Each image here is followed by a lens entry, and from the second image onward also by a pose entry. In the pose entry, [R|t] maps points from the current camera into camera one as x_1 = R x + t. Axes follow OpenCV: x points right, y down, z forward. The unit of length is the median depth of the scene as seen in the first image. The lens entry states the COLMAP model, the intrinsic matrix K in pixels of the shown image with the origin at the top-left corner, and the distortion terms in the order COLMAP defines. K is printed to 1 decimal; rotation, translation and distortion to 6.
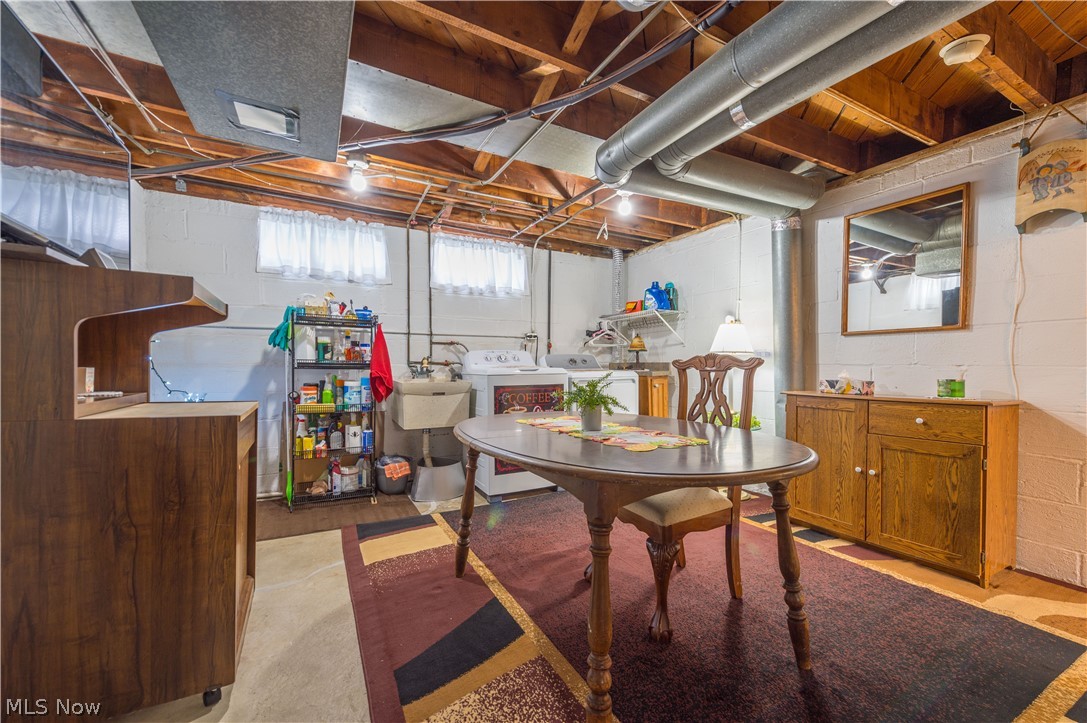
lens RADIAL K [[432.1, 0, 560.0], [0, 432.1, 363.1], [0, 0, 1]] dist [0.010883, -0.000073]
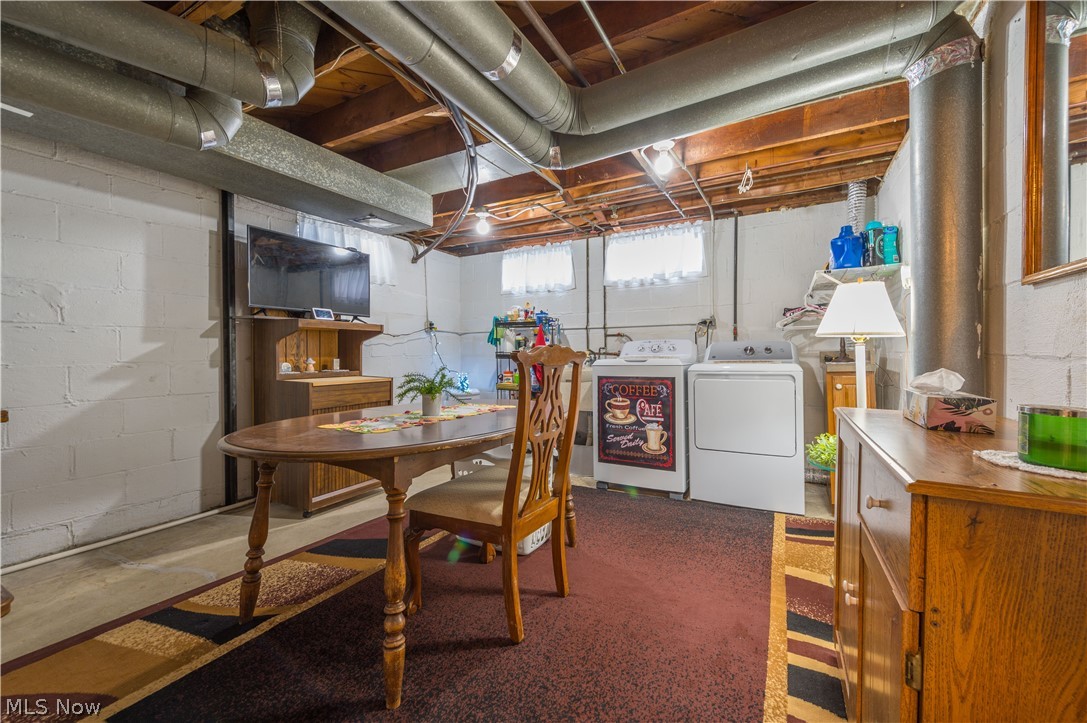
lens RADIAL K [[425.9, 0, 562.2], [0, 425.9, 351.1], [0, 0, 1]] dist [0.012777, -0.000006]
pose [[0.544934, -0.010135, -0.838418, 0.596015], [0.010976, 0.999927, -0.004953, -0.002786], [0.838407, -0.006503, 0.545006, 0.330772]]
